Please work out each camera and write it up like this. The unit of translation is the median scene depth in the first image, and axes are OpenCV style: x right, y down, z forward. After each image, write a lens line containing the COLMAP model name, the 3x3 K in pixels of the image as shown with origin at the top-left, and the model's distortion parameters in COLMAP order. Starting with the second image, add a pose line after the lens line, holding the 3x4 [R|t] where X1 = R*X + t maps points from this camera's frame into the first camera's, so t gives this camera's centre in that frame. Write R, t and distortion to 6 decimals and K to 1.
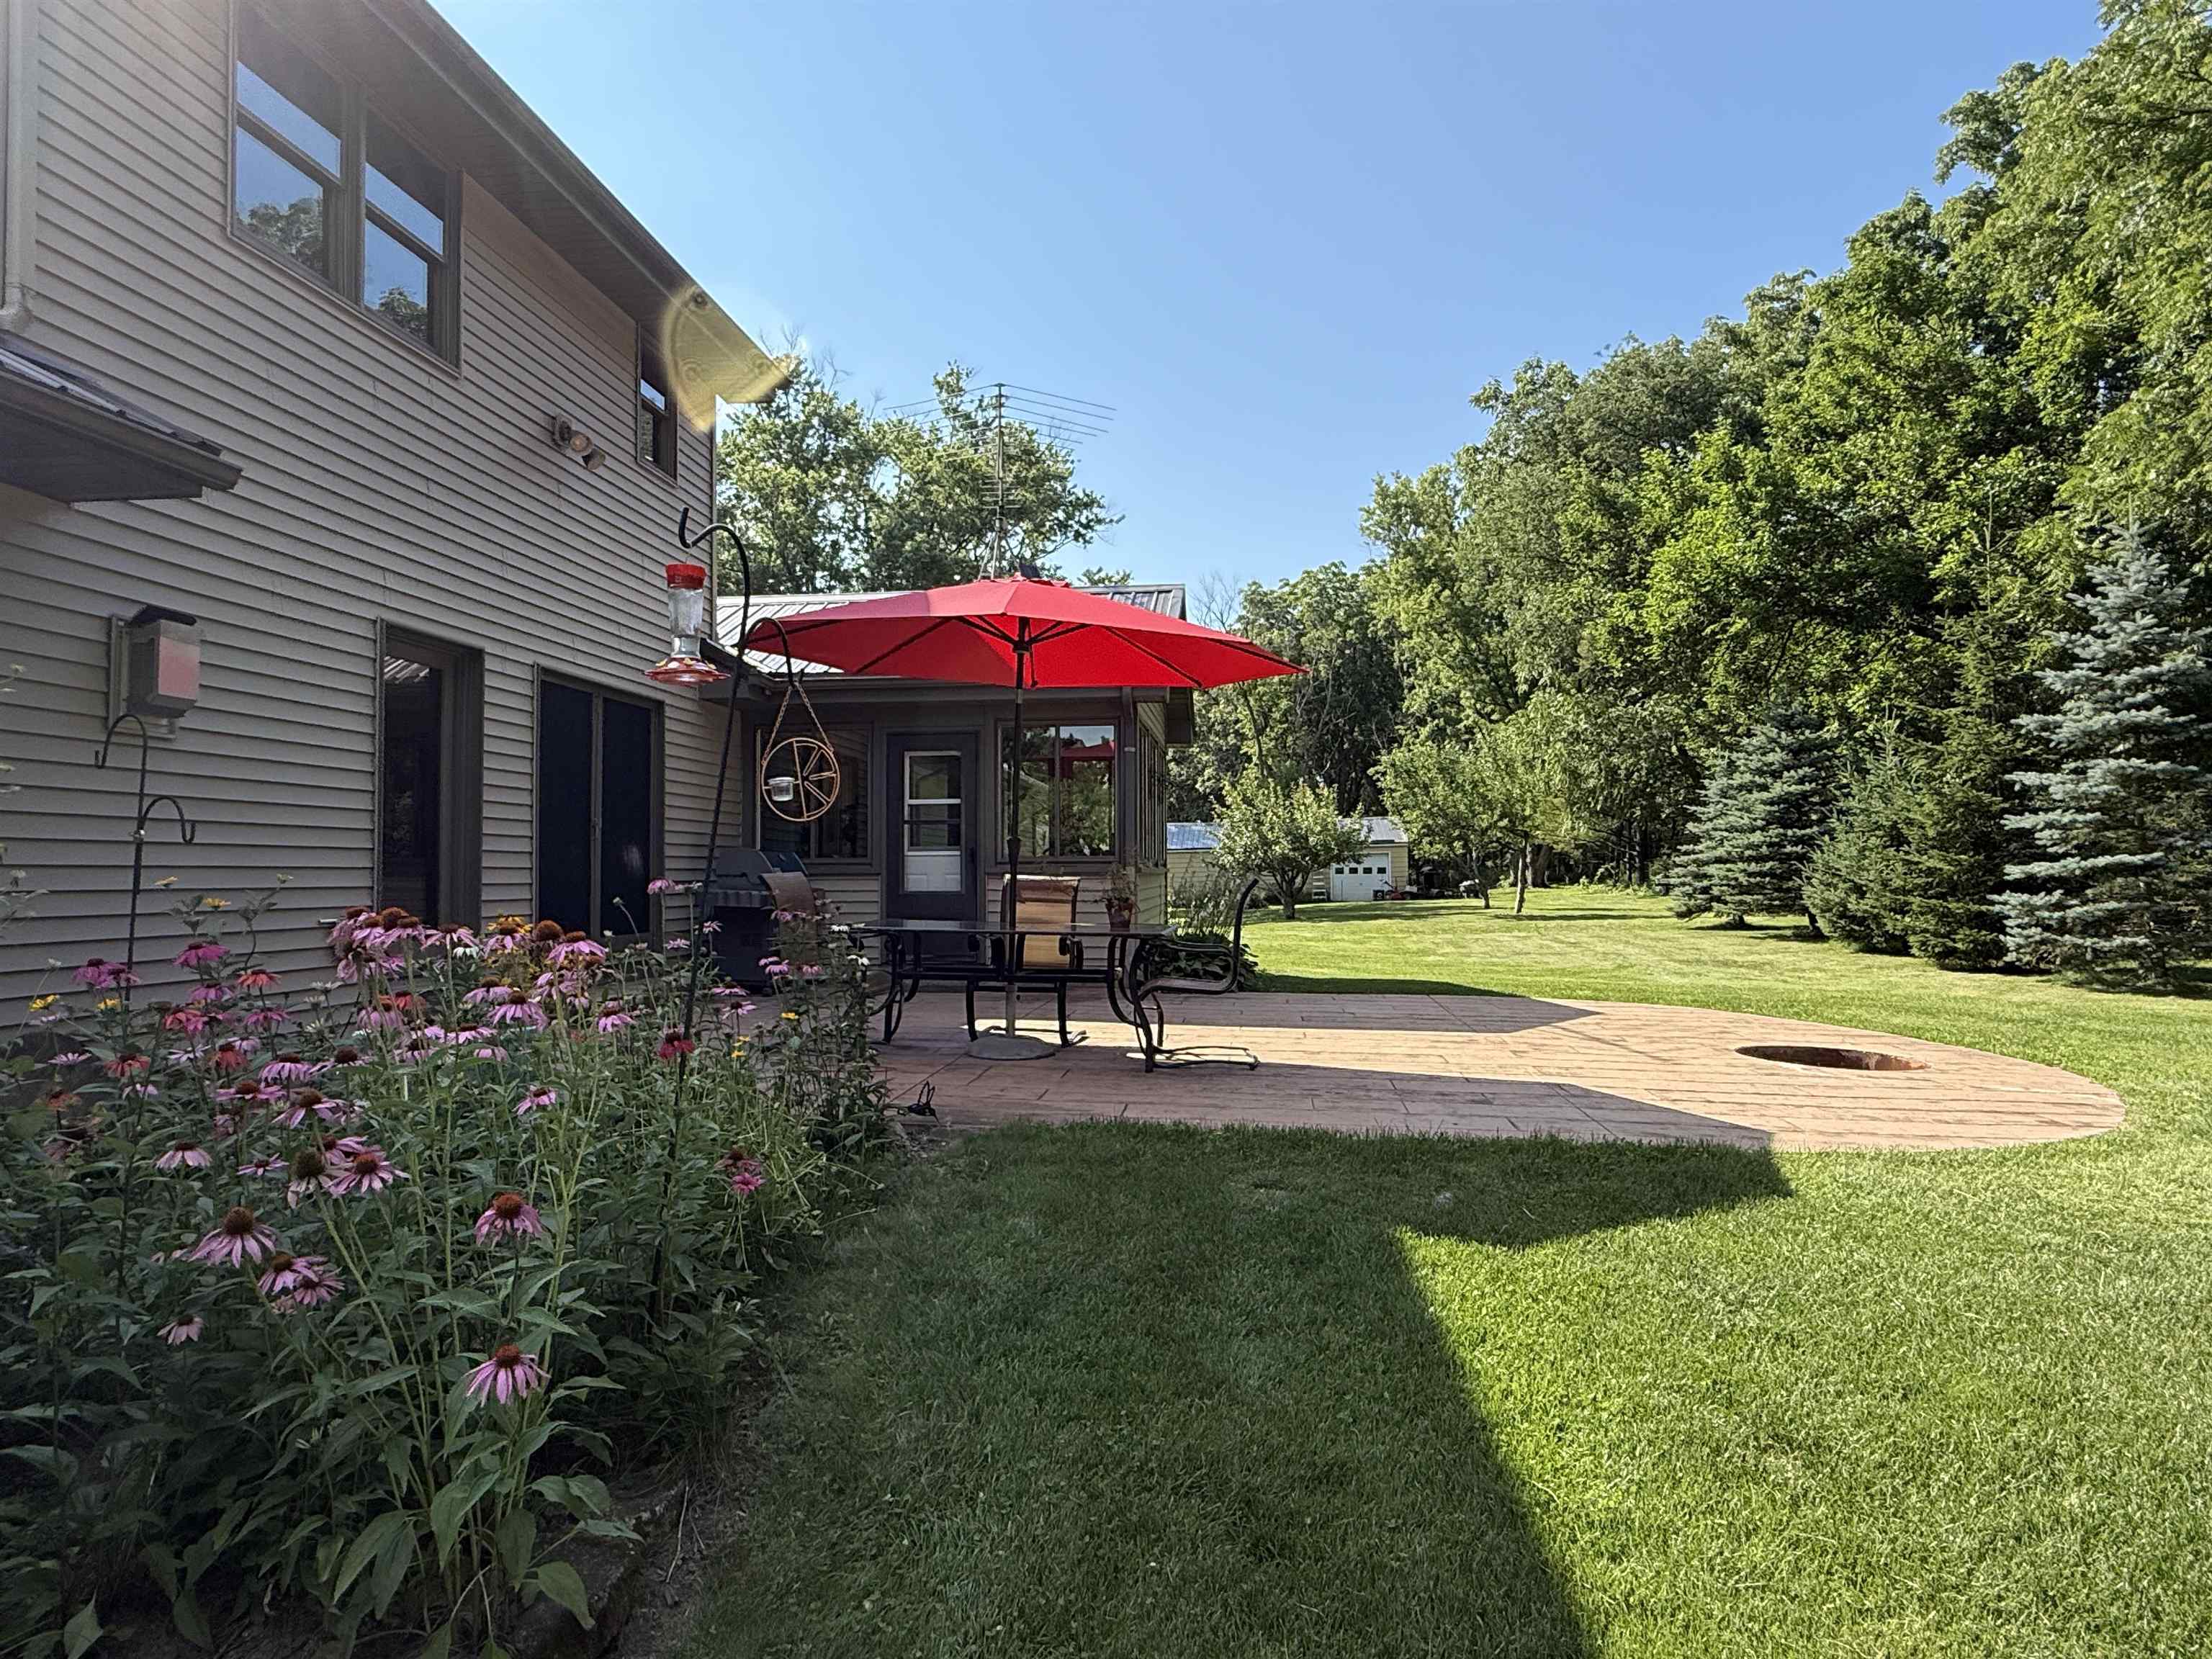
lens RADIAL K [[1279.5, 0, 1104.4], [0, 1279.5, 829.3], [0, 0, 1]] dist [0.004251, -0.004089]
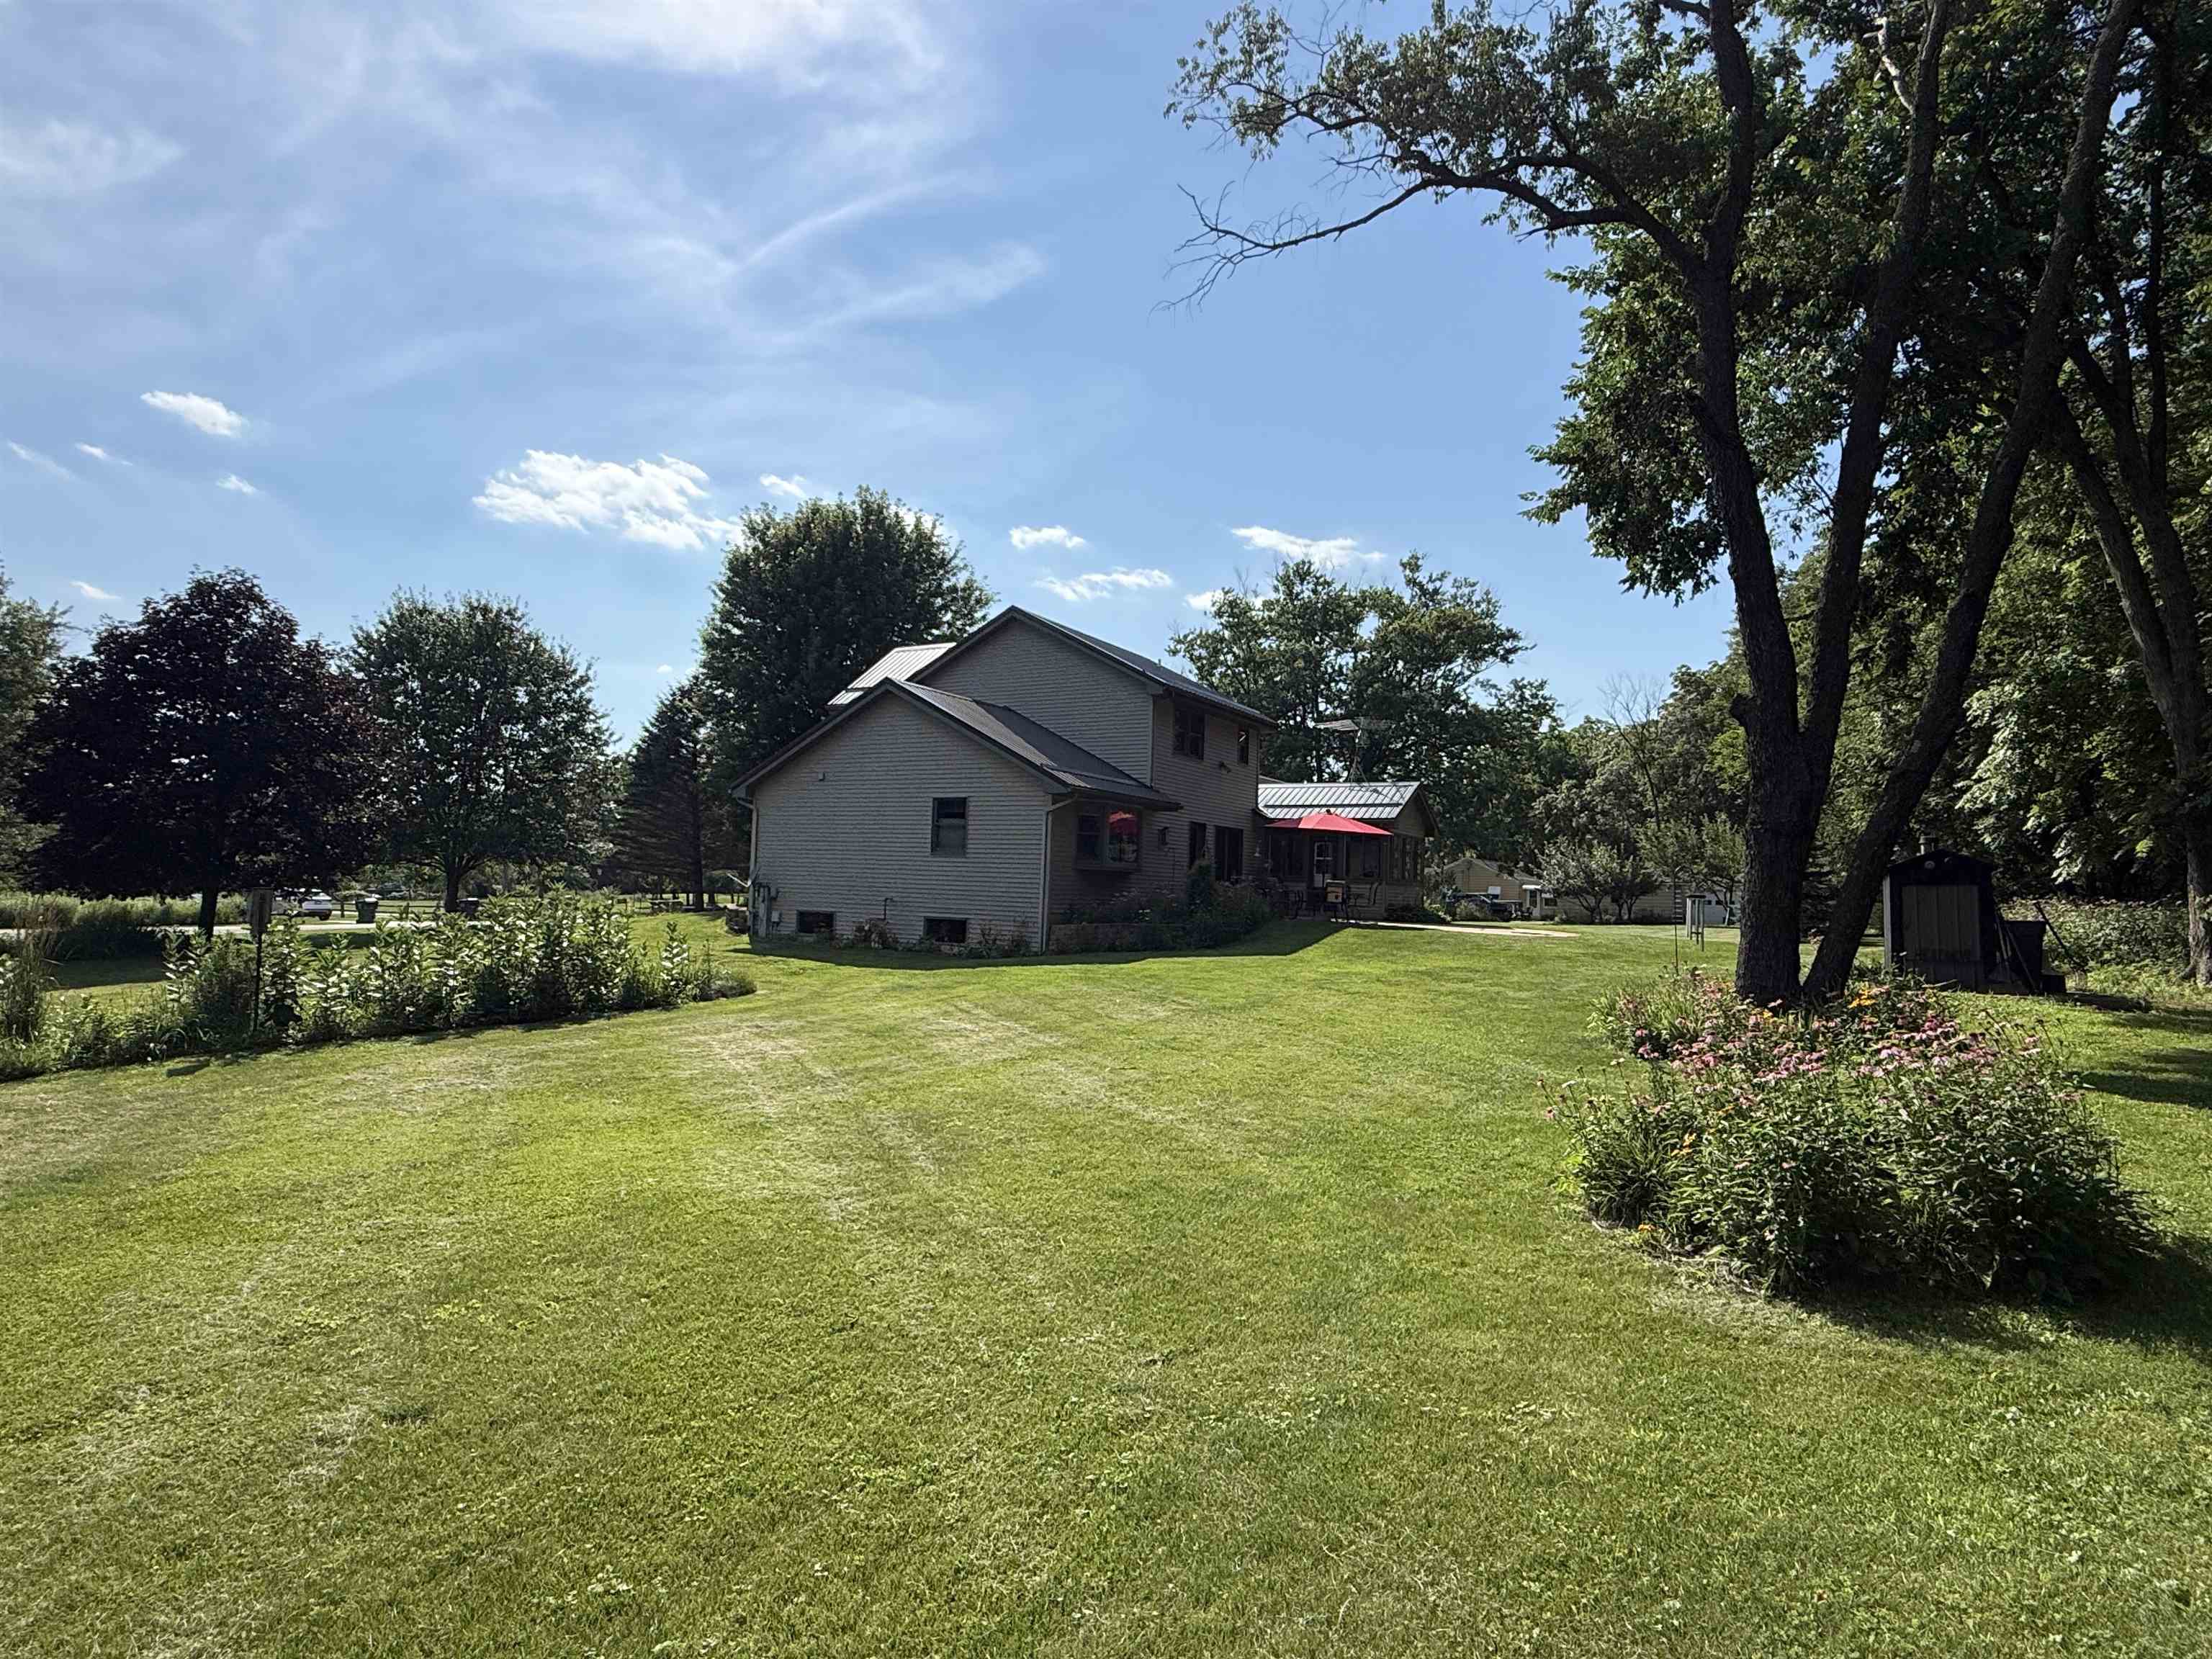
lens RADIAL K [[1210.7, 0, 1104.2], [0, 1210.7, 828.3], [0, 0, 1]] dist [0.032164, 0.000624]
pose [[0.915561, 0.016362, -0.401847, 0.126948], [-0.025424, 0.999528, -0.017229, -0.006762], [0.401375, 0.025991, 0.915545, -0.435208]]
